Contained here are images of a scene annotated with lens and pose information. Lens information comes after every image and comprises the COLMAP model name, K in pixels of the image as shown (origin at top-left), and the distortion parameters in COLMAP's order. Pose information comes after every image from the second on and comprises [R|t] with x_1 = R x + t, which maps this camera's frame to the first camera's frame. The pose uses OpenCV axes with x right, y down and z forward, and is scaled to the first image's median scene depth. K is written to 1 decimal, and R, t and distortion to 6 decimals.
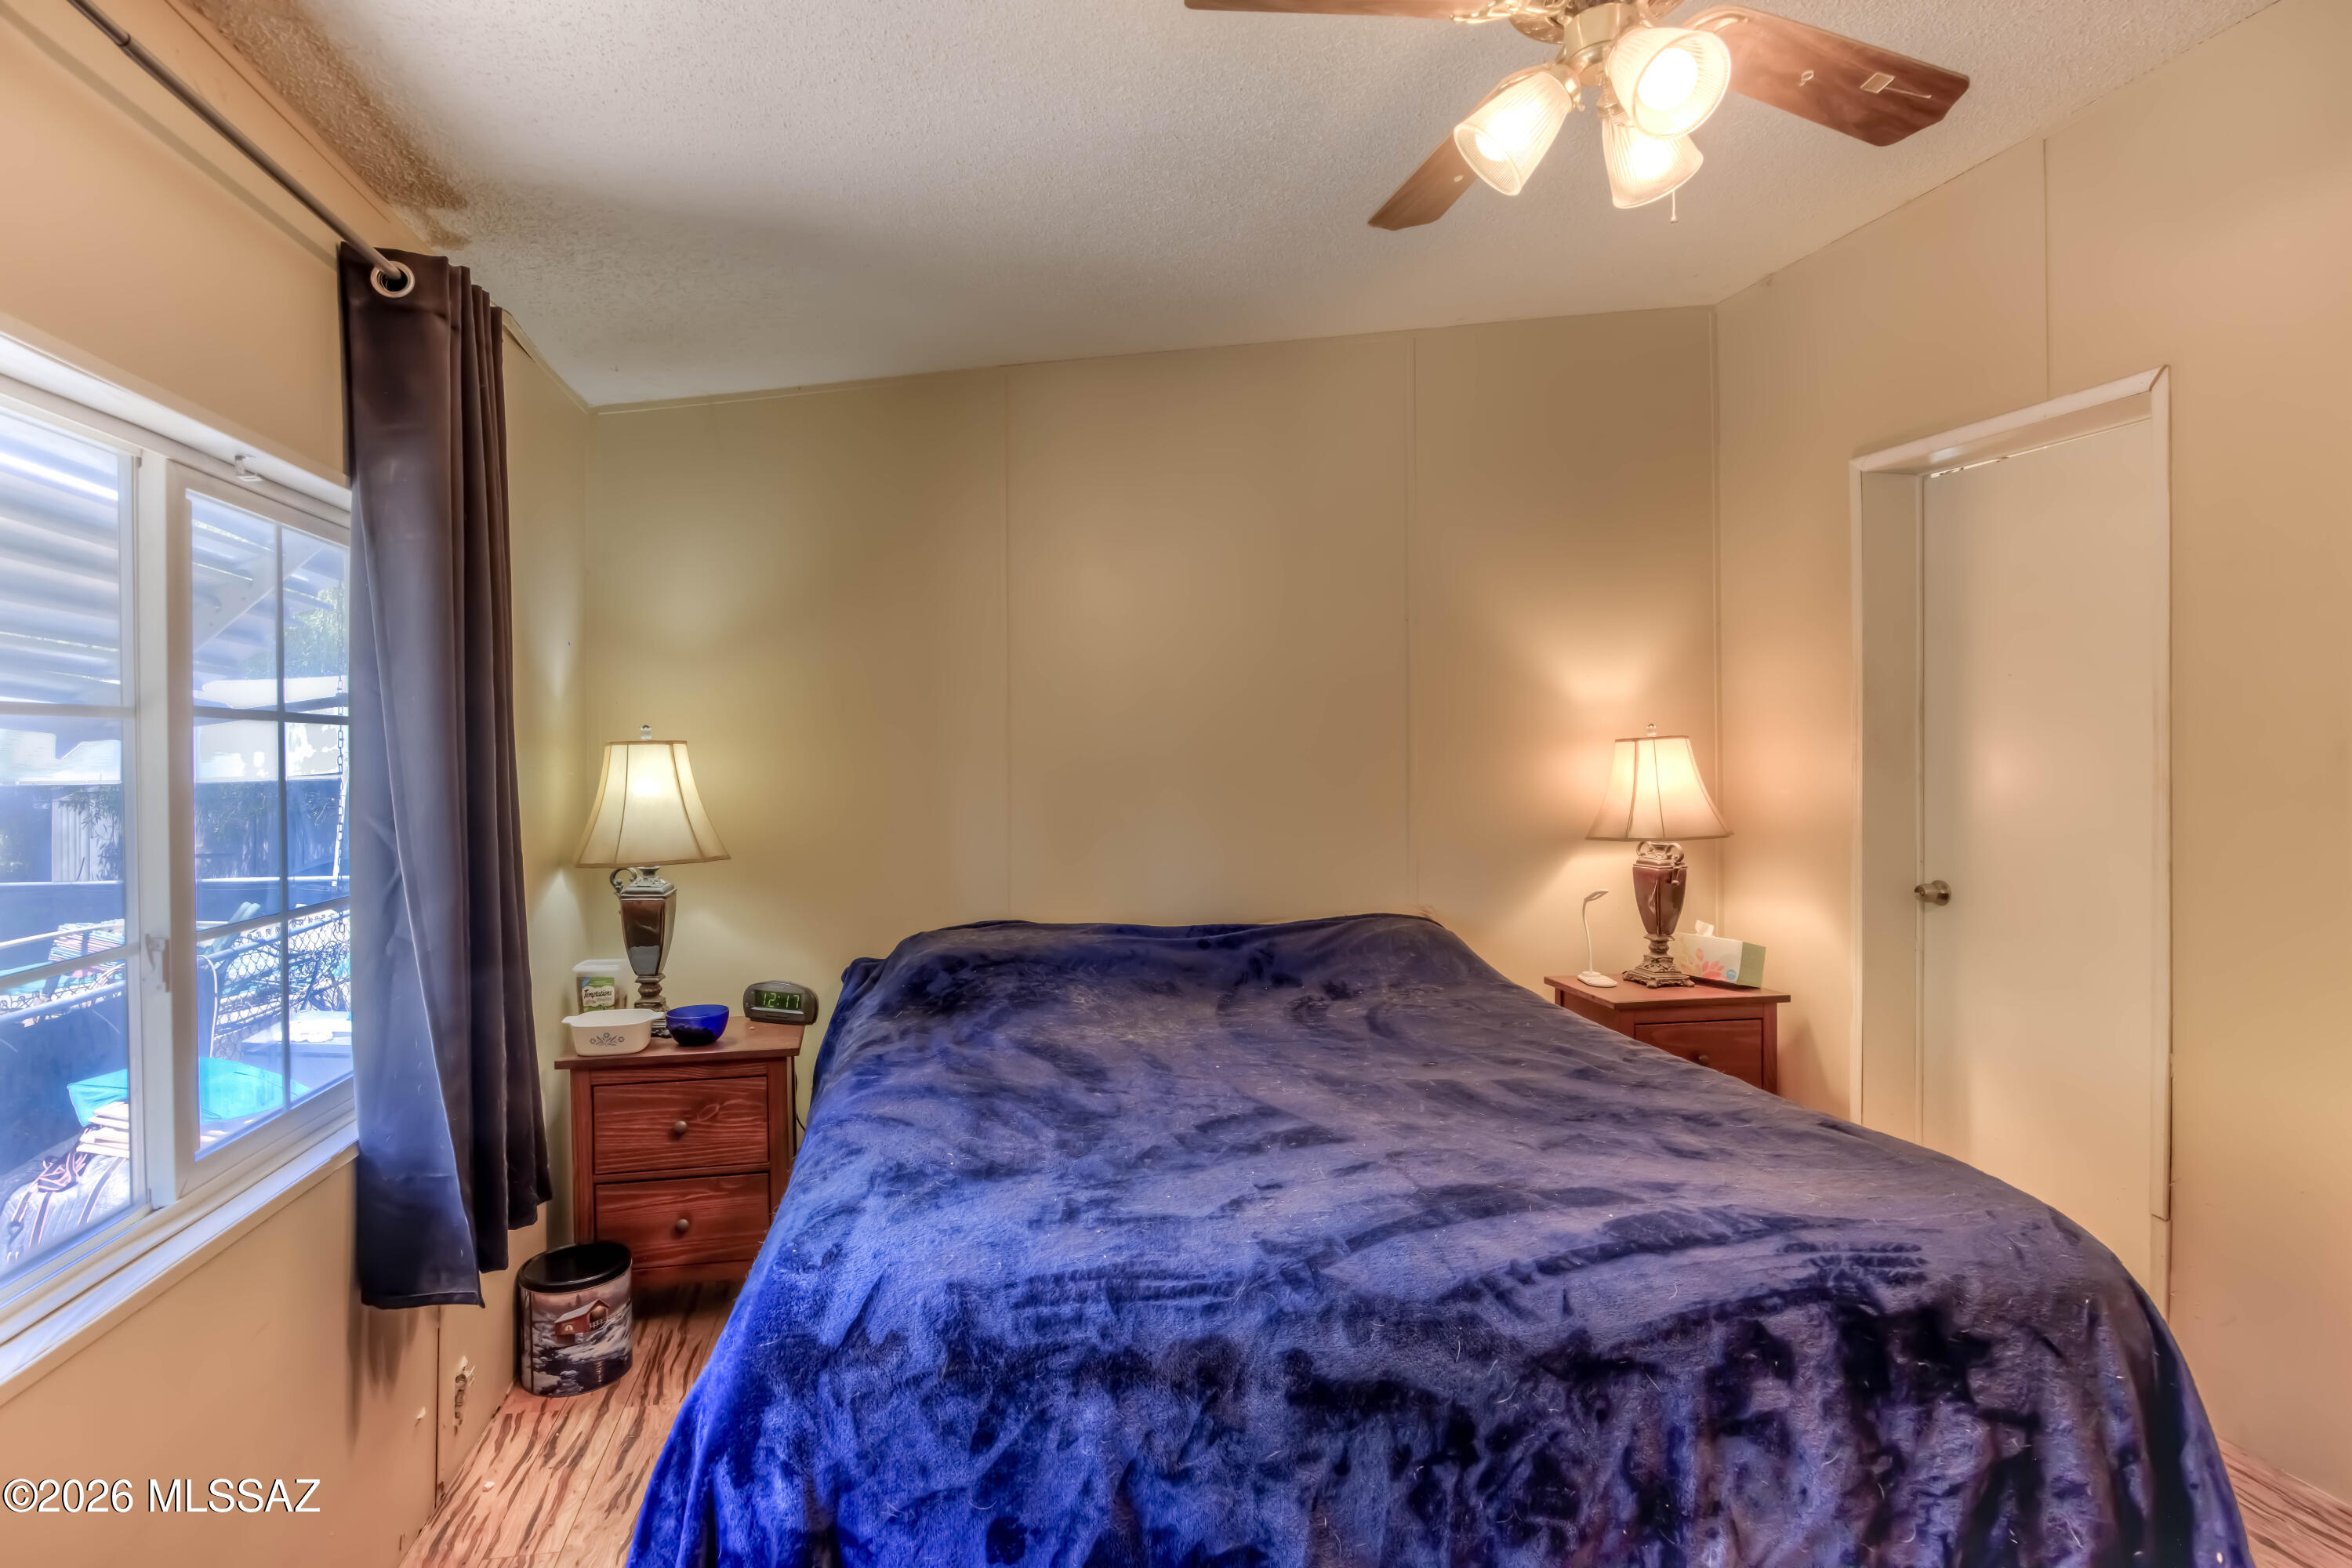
lens RADIAL K [[1245.4, 0, 1174.5], [0, 1245.4, 740.5], [0, 0, 1]] dist [-0.016759, -0.000077]
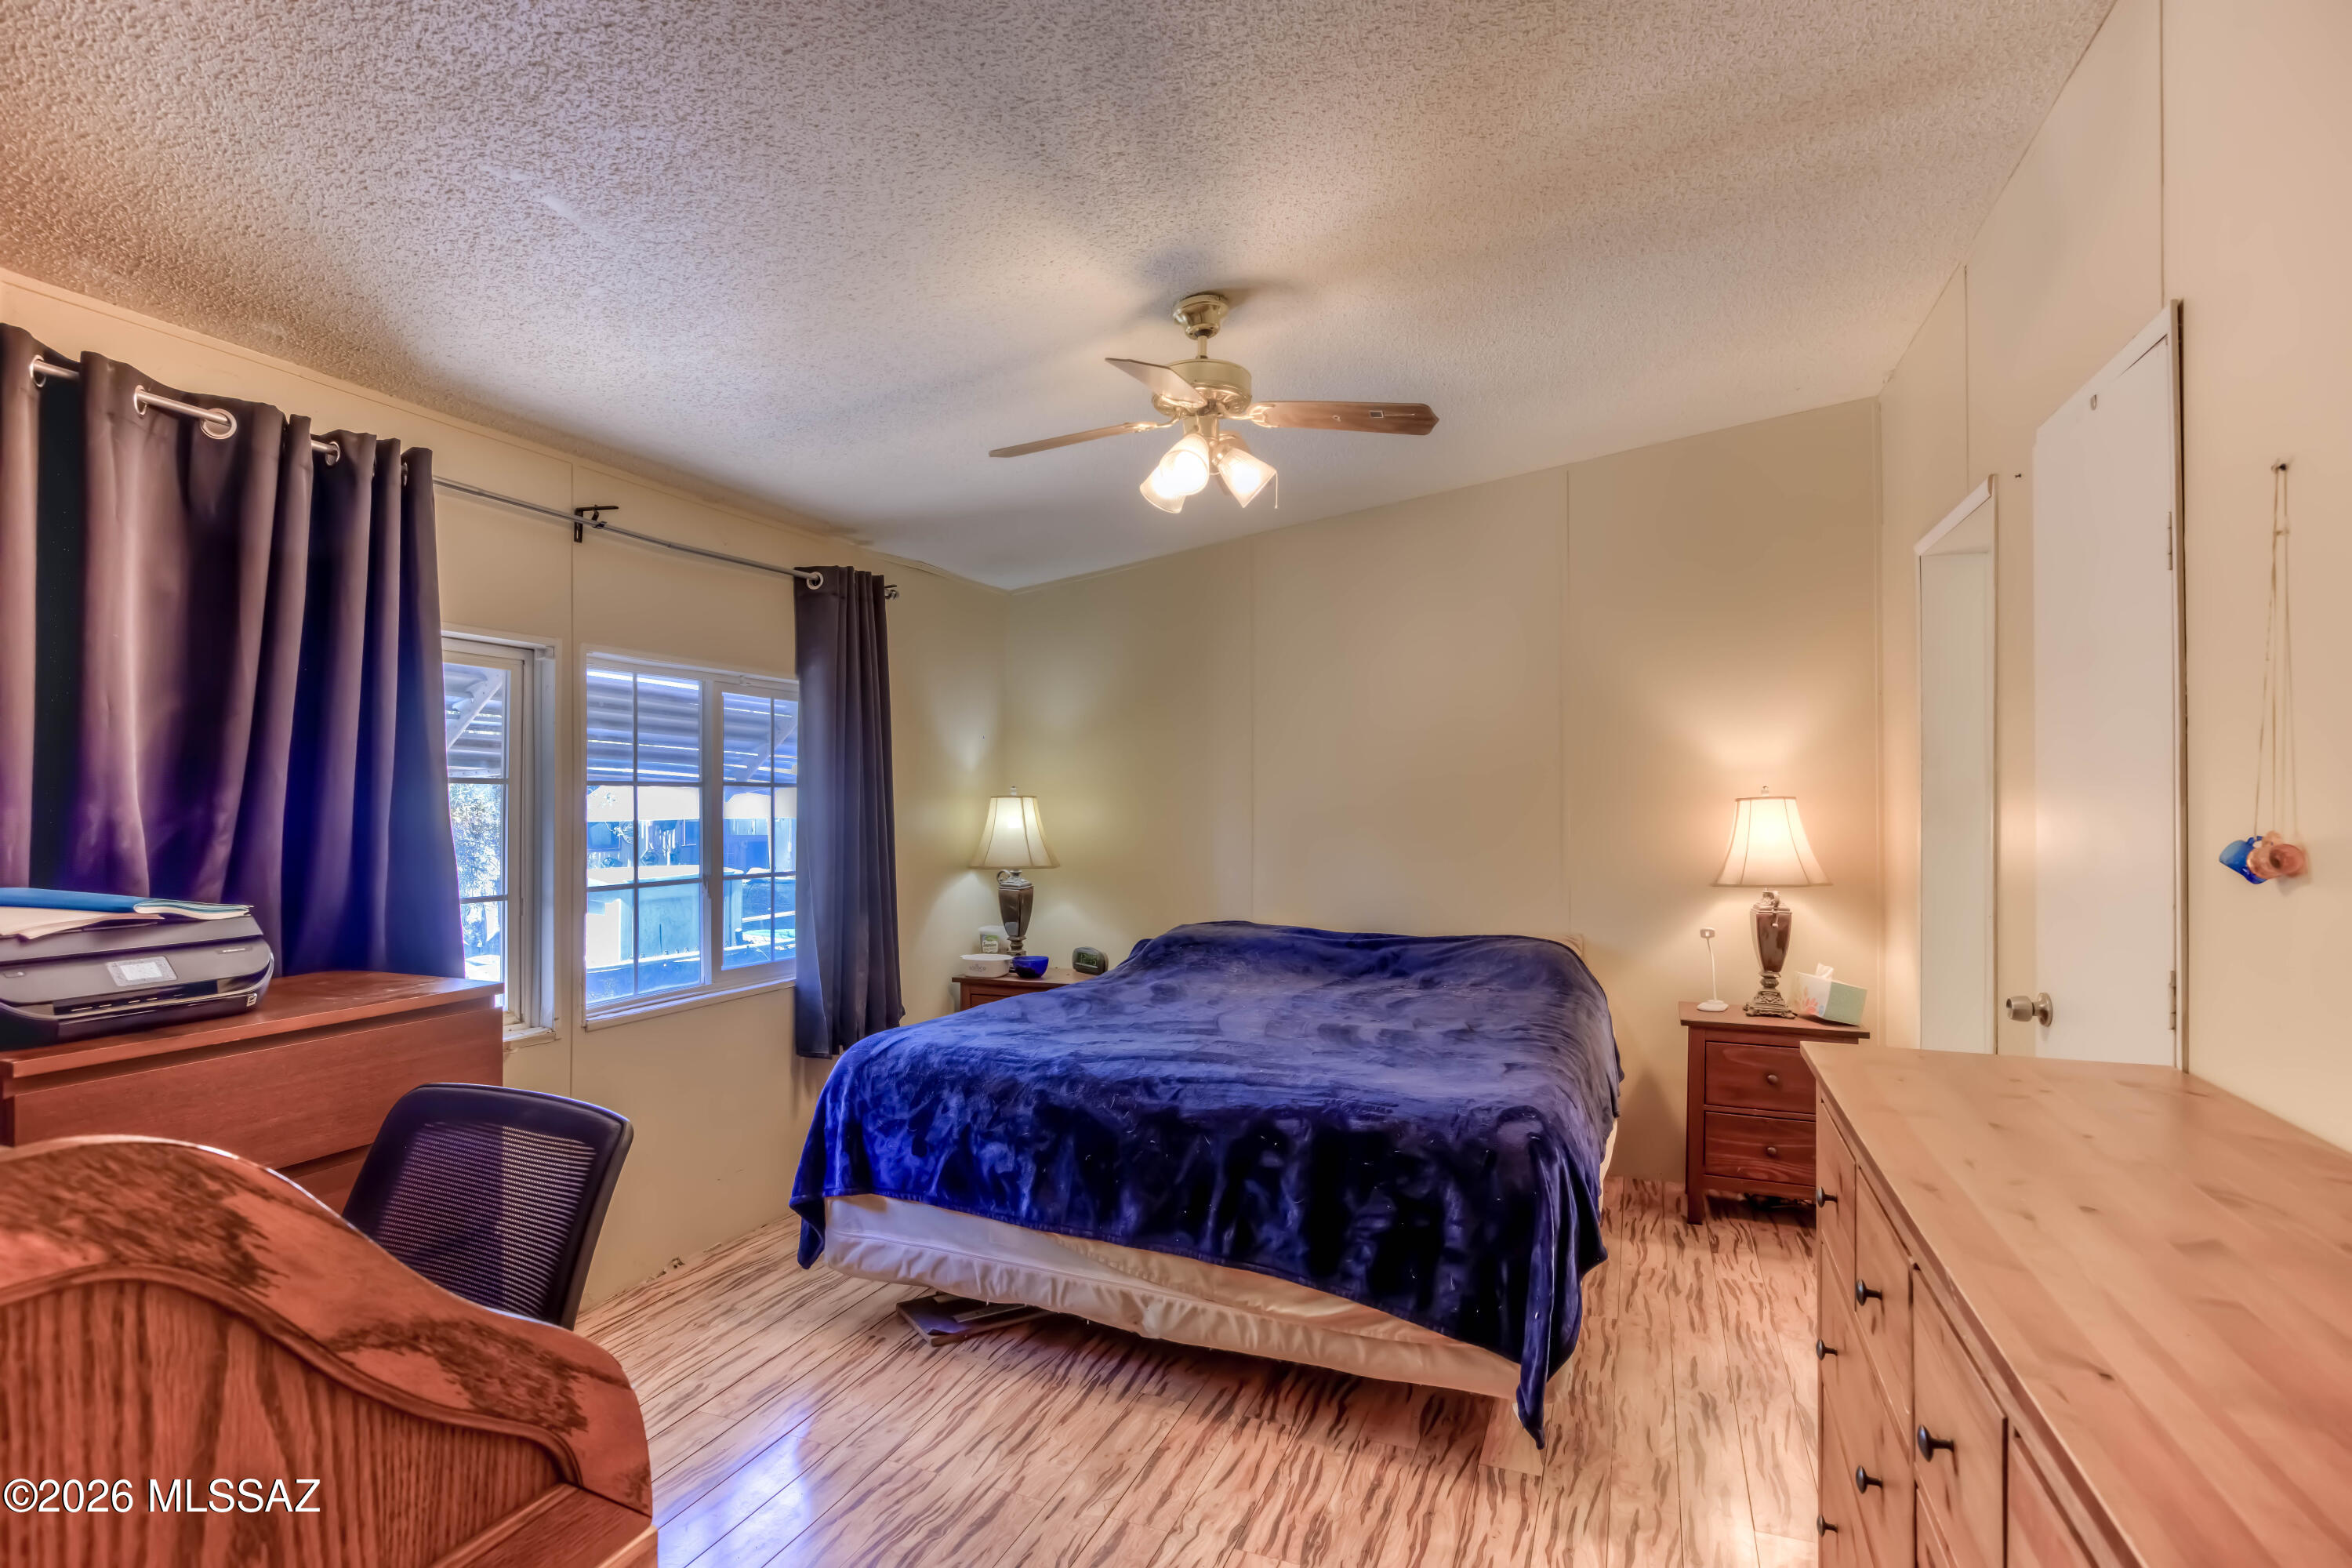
lens RADIAL K [[1245.4, 0, 1176.1], [0, 1245.4, 793.2], [0, 0, 1]] dist [-0.016759, -0.000077]
pose [[0.850701, 0.006175, -0.525613, 1.033985], [-0.005521, 0.999981, 0.002813, -0.014708], [0.525620, 0.000509, 0.850719, -0.502253]]
